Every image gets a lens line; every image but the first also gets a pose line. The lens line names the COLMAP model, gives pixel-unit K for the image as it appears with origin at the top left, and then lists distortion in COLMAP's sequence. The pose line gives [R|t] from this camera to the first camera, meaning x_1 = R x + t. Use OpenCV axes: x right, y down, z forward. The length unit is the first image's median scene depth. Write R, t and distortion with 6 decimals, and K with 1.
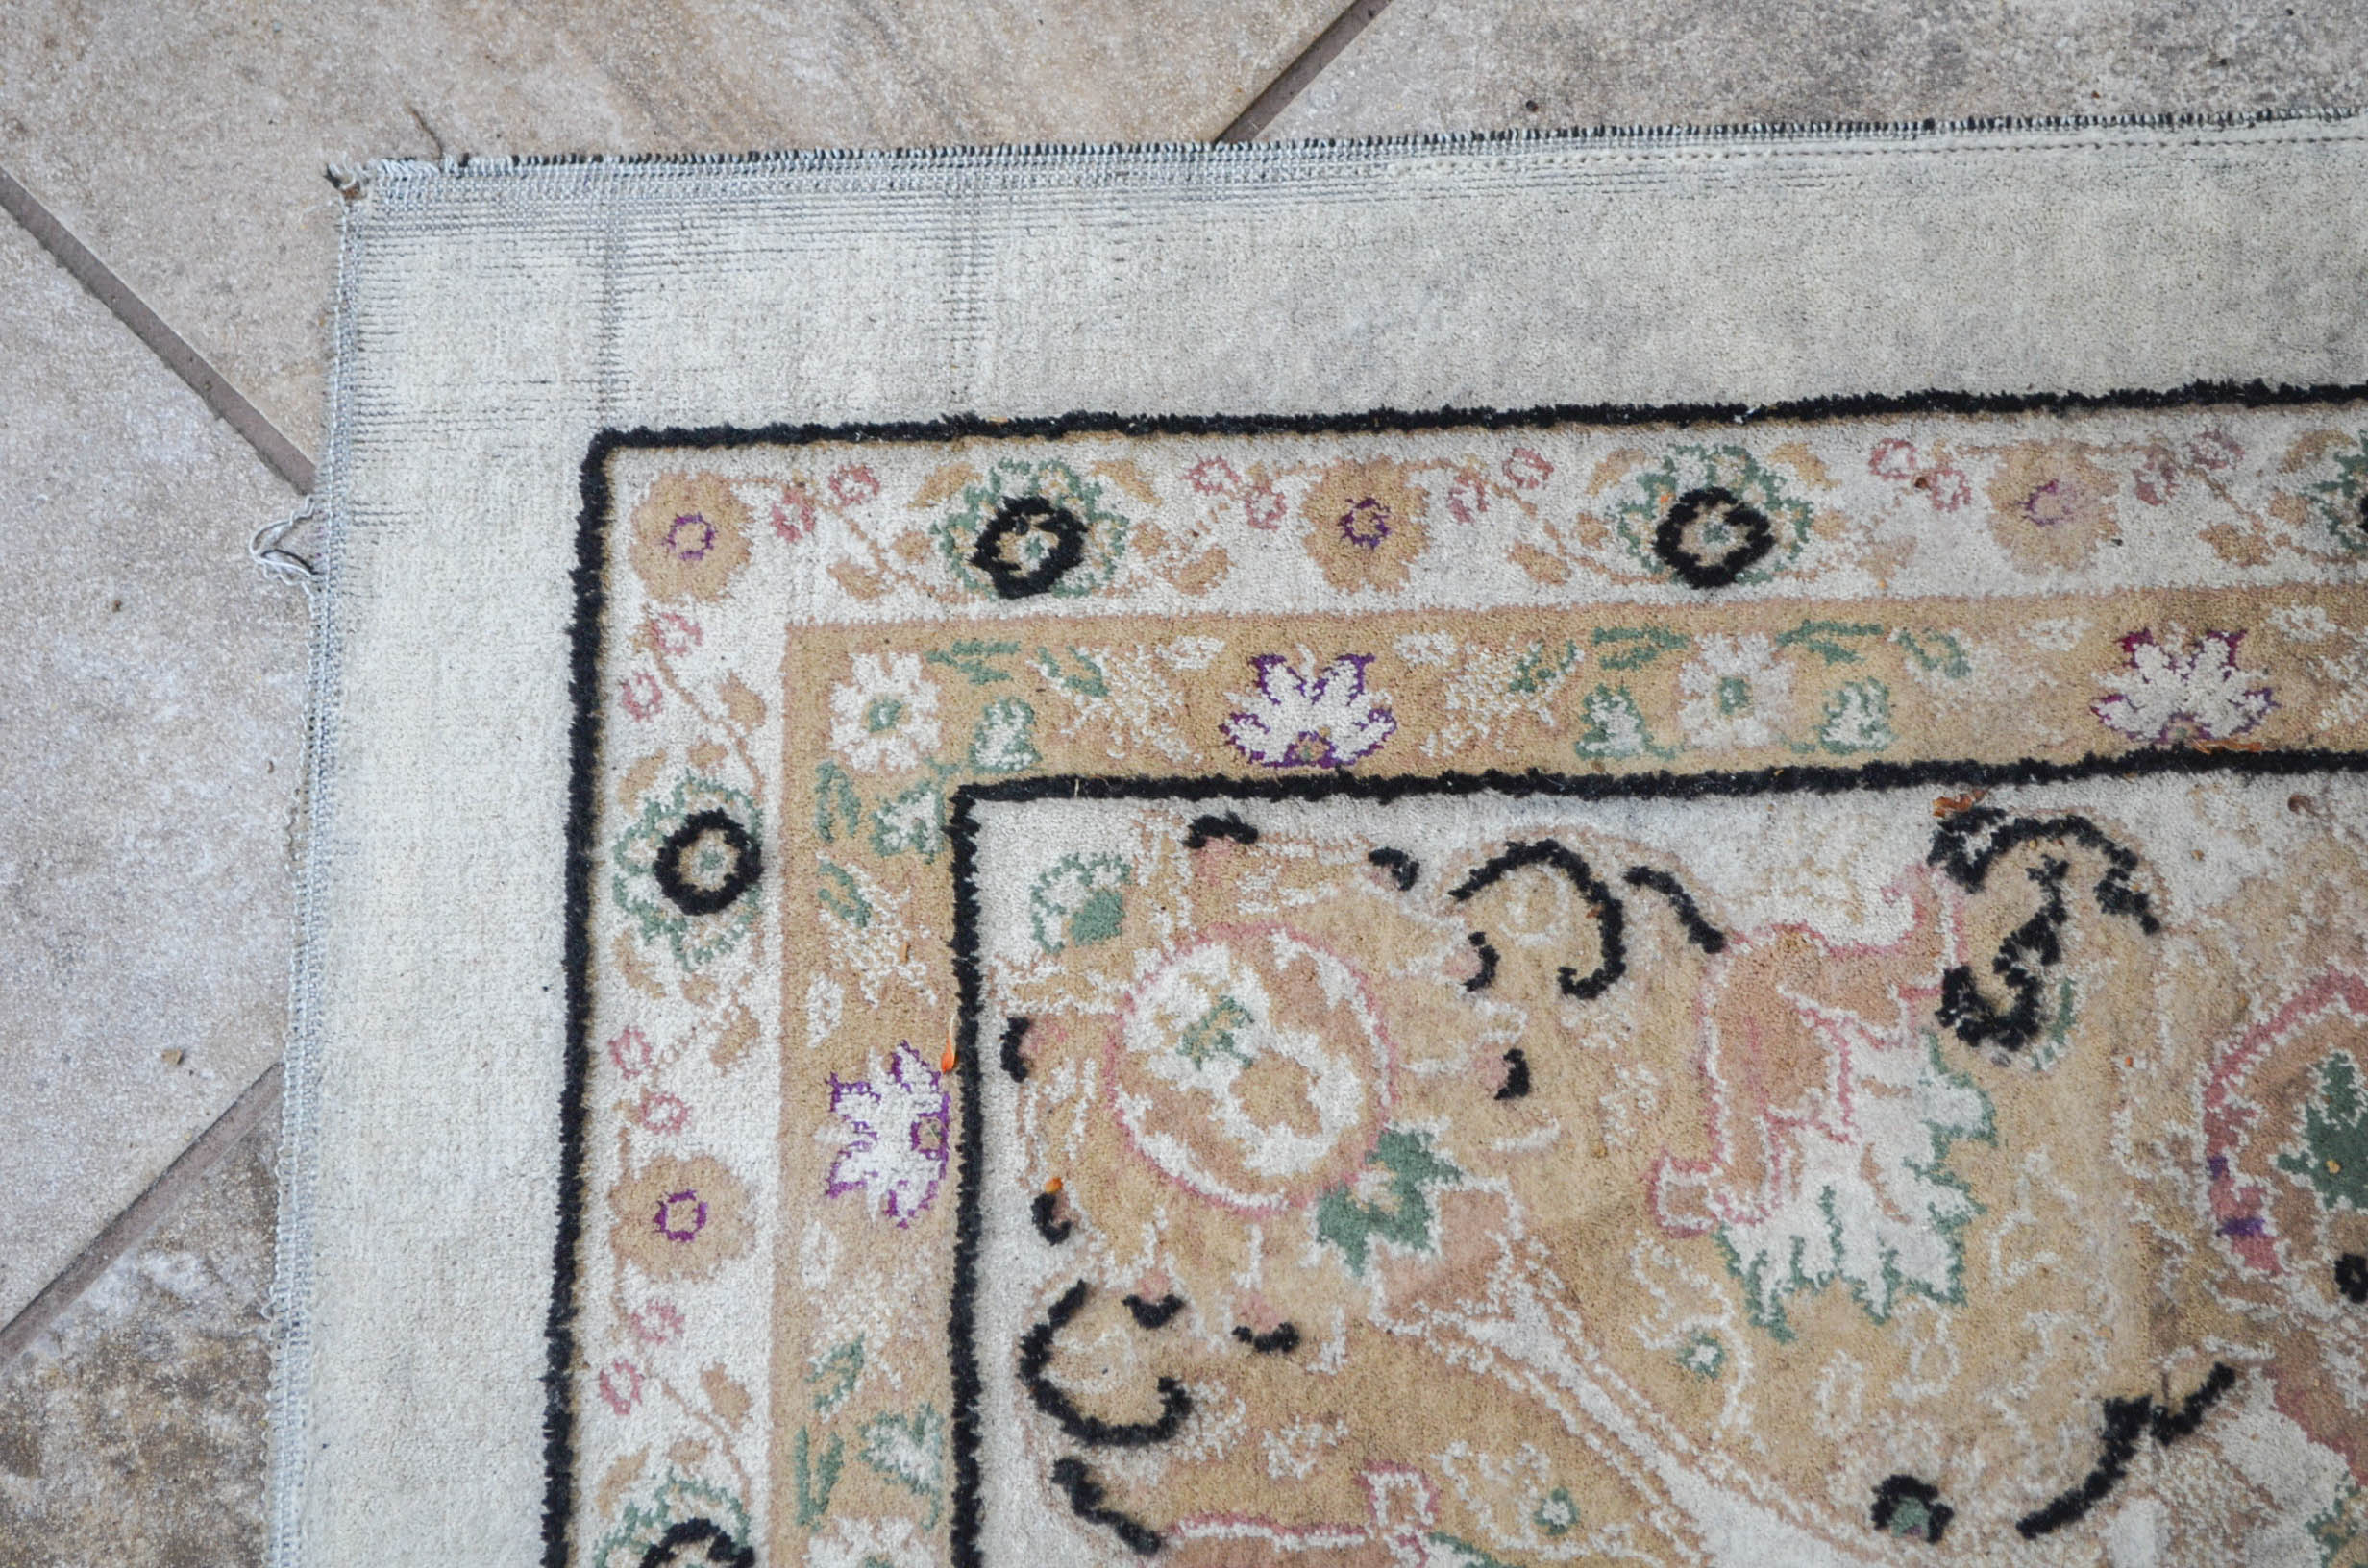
lens RADIAL K [[4603.3, 0, 1182.9], [0, 4603.3, 783.1], [0, 0, 1]] dist [0.008396, 0.000000]
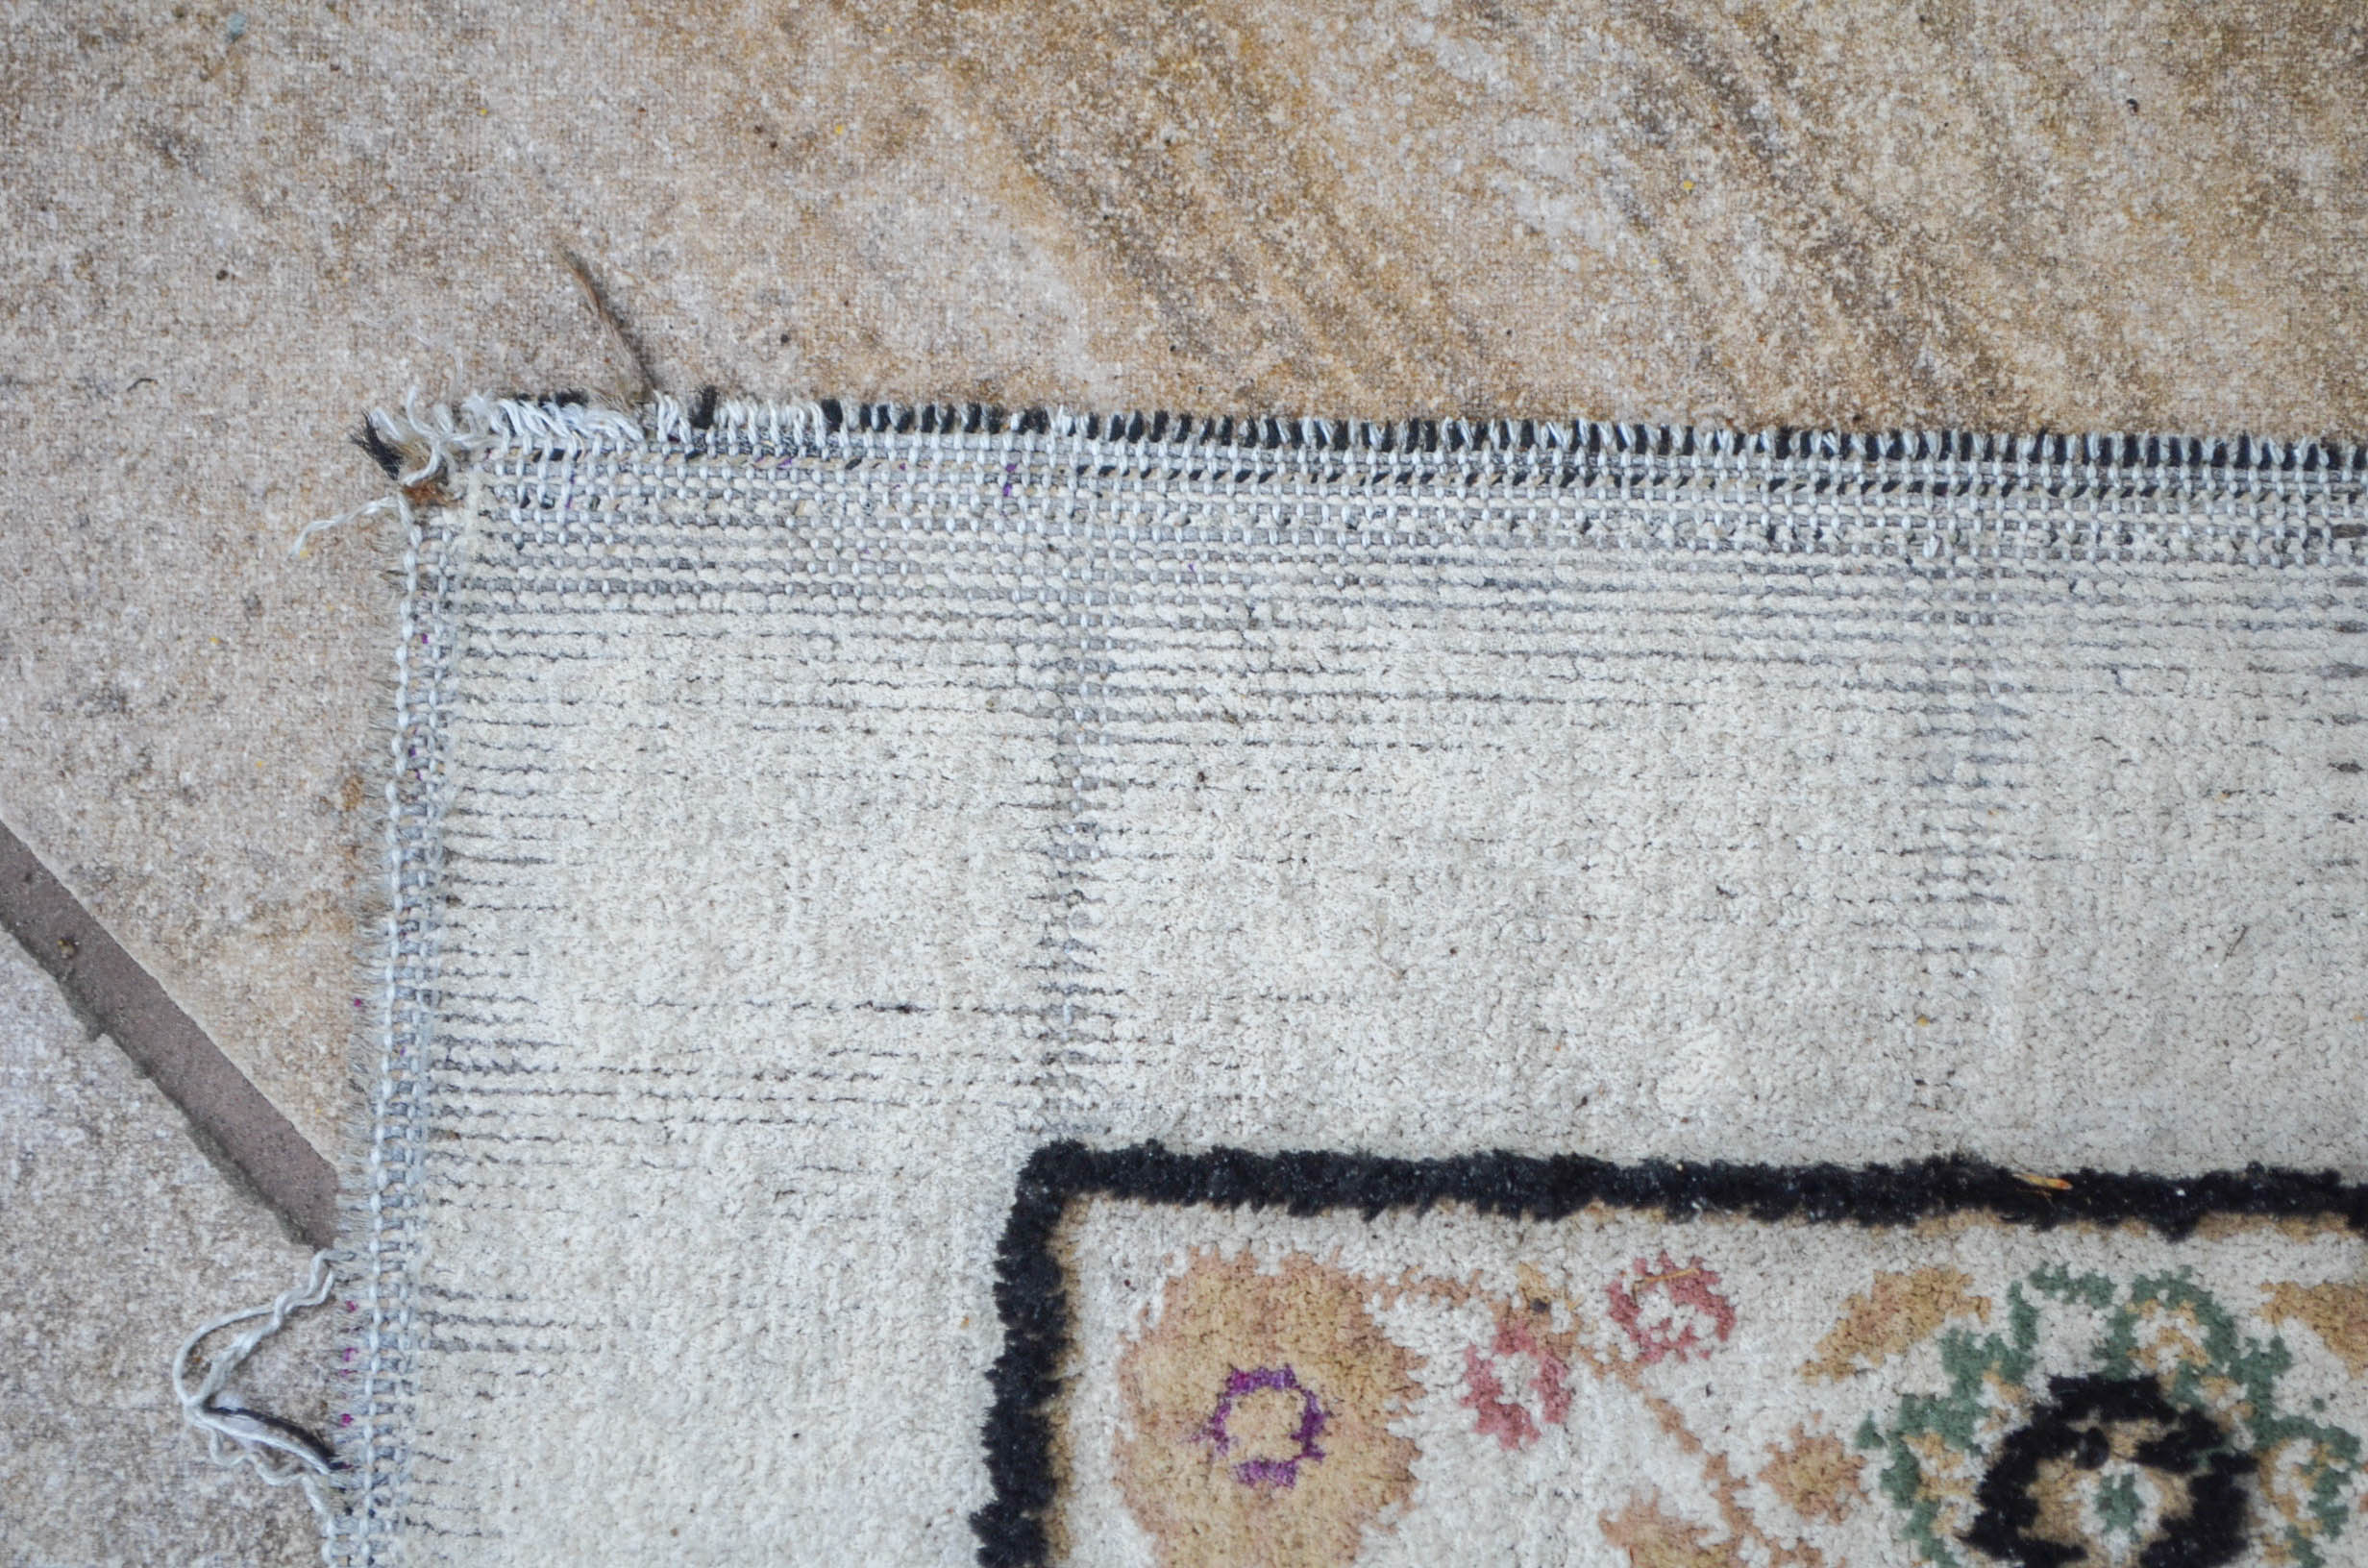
lens RADIAL K [[5536.0, 0, 1184.4], [0, 5536.0, 785.2], [0, 0, 1]] dist [0.044125, 0.000000]
pose [[0.999256, 0.033567, 0.019005, -0.123643], [-0.036308, 0.984861, 0.169499, -0.189483], [-0.013028, -0.170063, 0.985347, 0.520069]]
